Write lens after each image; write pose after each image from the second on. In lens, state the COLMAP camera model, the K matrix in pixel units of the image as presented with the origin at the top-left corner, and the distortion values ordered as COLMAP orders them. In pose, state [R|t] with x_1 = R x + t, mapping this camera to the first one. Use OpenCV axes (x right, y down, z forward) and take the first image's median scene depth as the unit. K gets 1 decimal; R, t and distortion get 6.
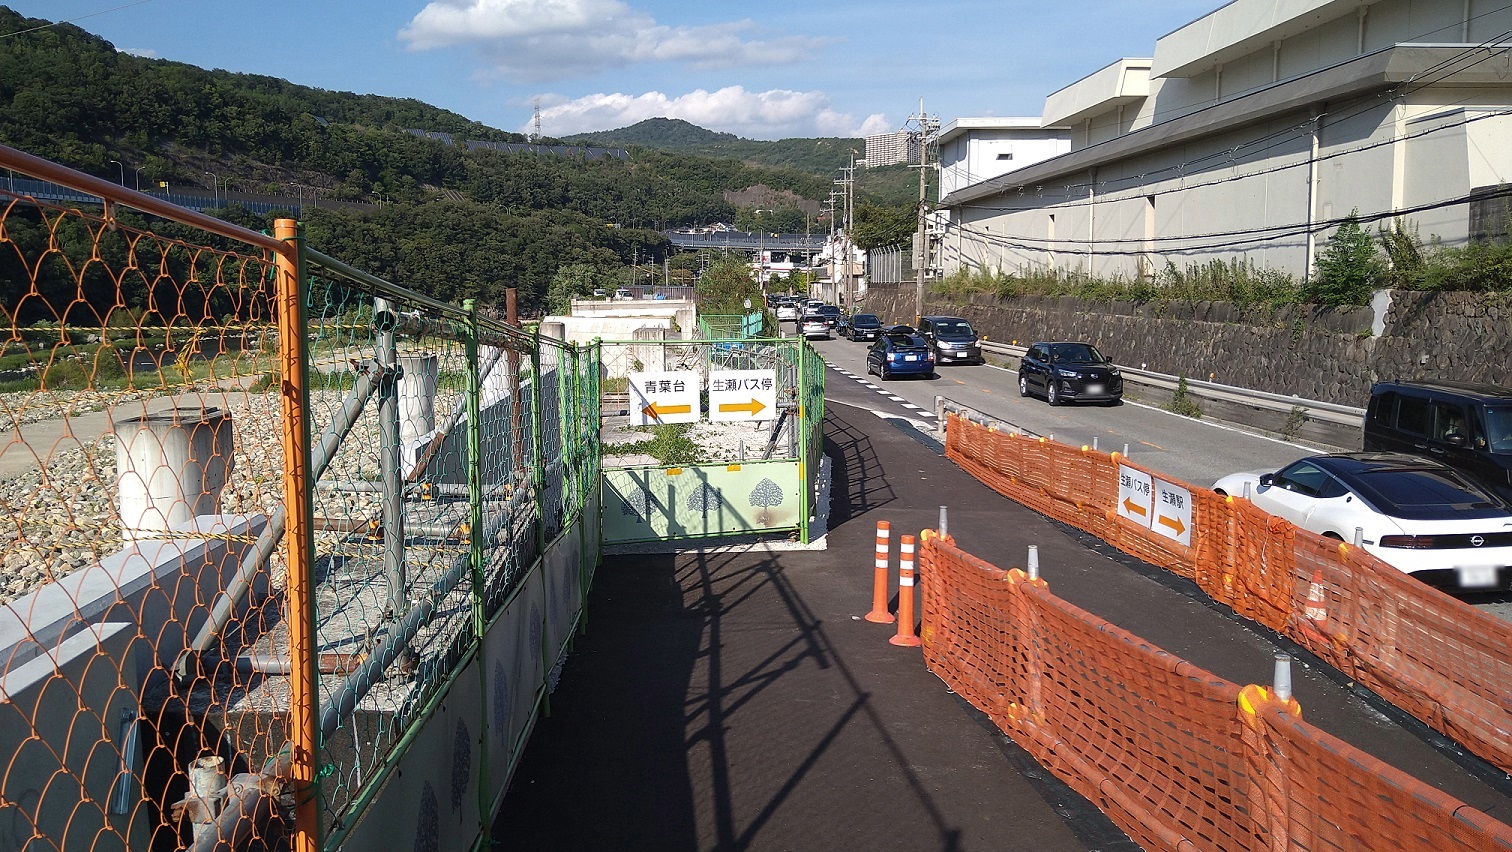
lens RADIAL K [[1218.1, 0, 757.2], [0, 1218.1, 419.1], [0, 0, 1]] dist [0.035095, -0.082824]
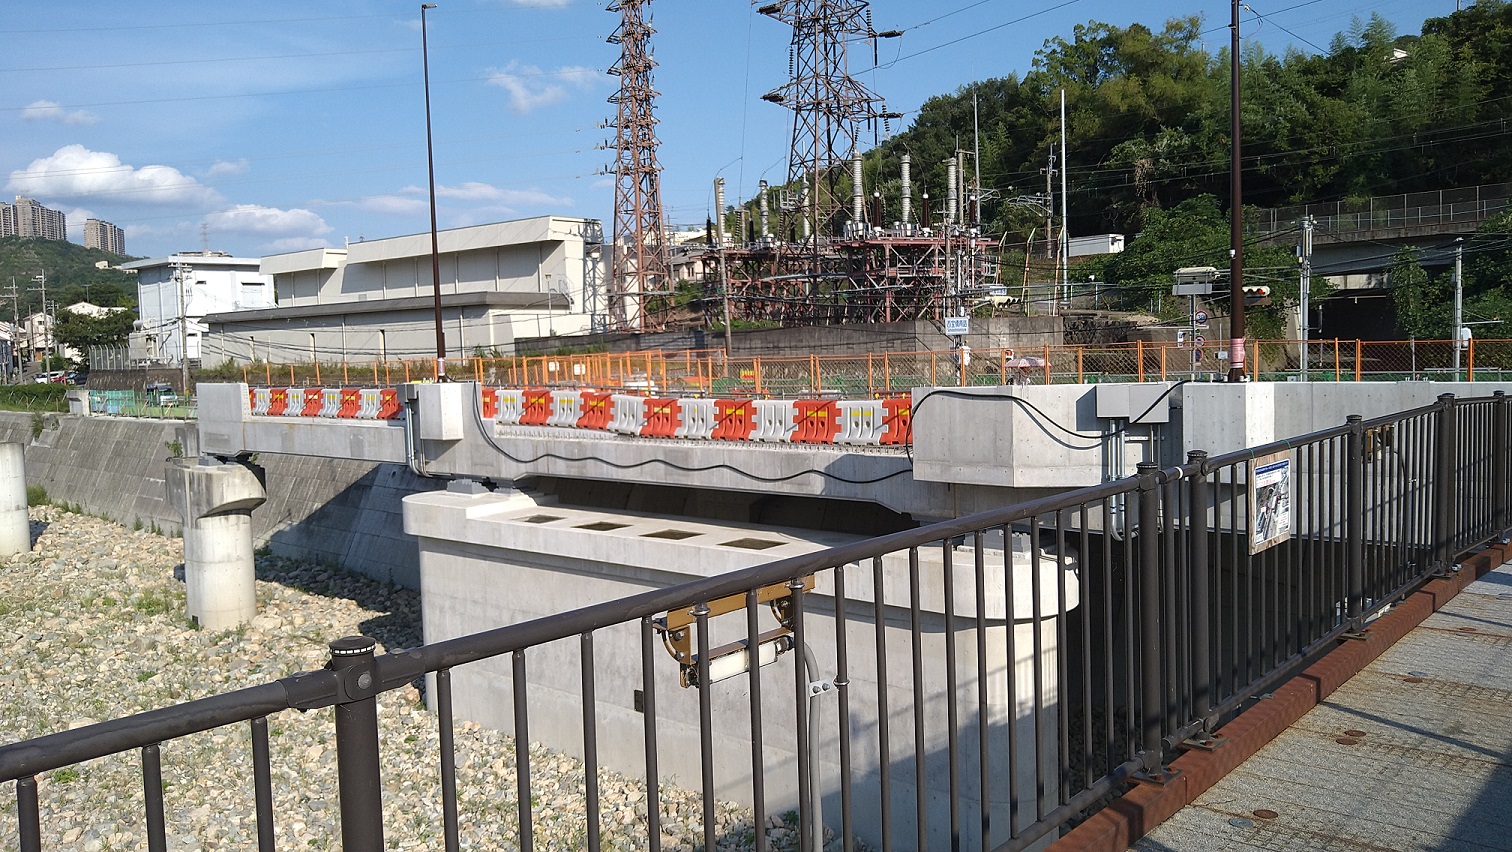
lens RADIAL K [[1218.1, 0, 756.1], [0, 1218.1, 424.9], [0, 0, 1]] dist [0.035095, -0.082824]
pose [[0.722385, -0.060528, 0.688837, -0.066431], [0.100089, 0.994824, -0.017548, 0.009561], [-0.684209, 0.081621, 0.724704, -0.099110]]
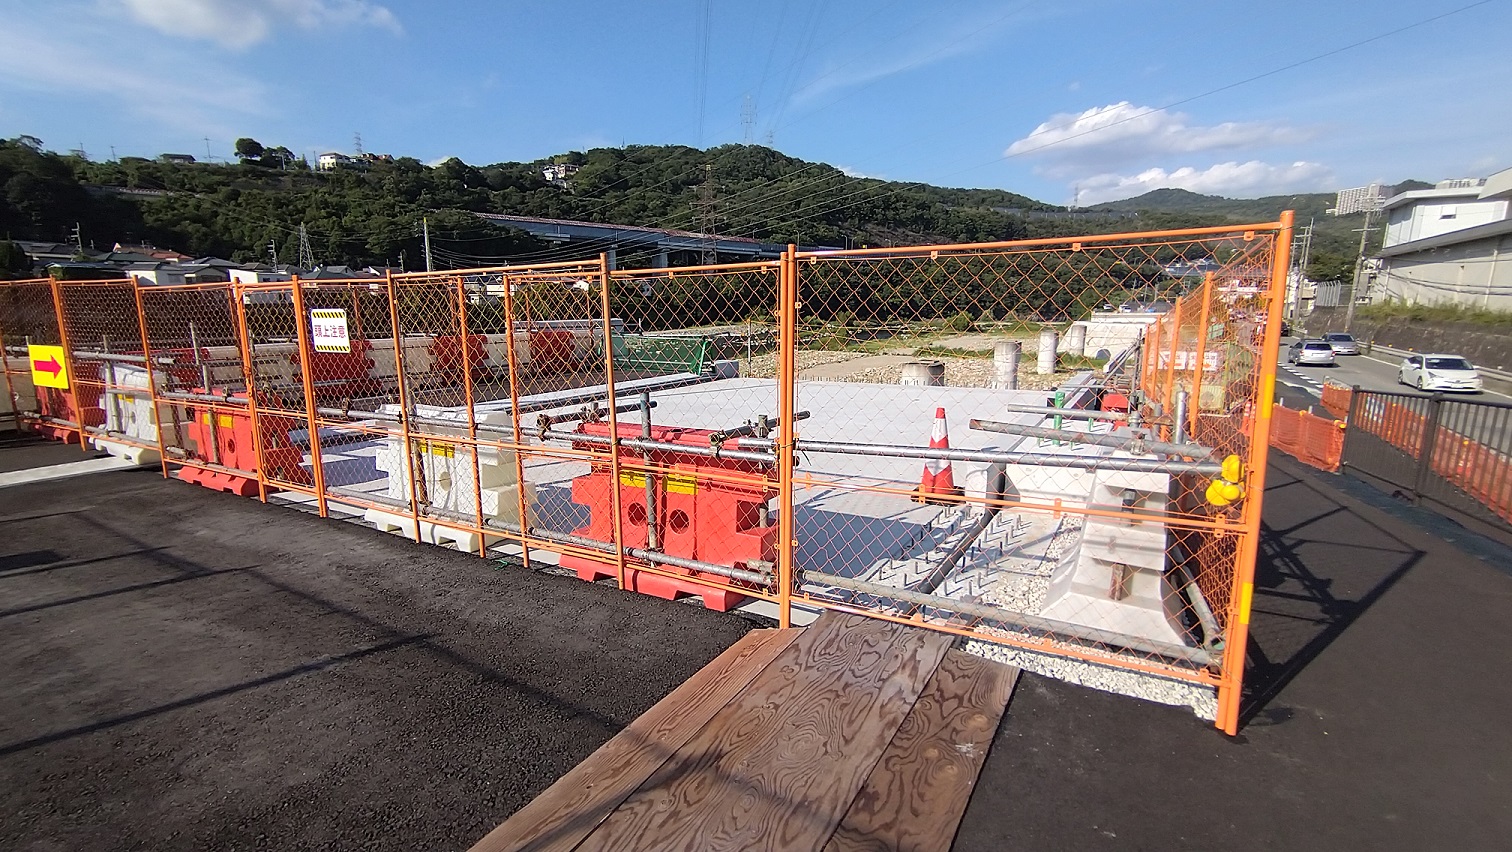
lens RADIAL K [[695.4, 0, 760.9], [0, 695.4, 433.2], [0, 0, 1]] dist [0.005524, 0.000819]
pose [[0.836305, 0.112952, -0.536504, 0.000363], [-0.069467, 0.992492, 0.100667, 0.001230], [0.543846, -0.046919, 0.837872, -0.022272]]
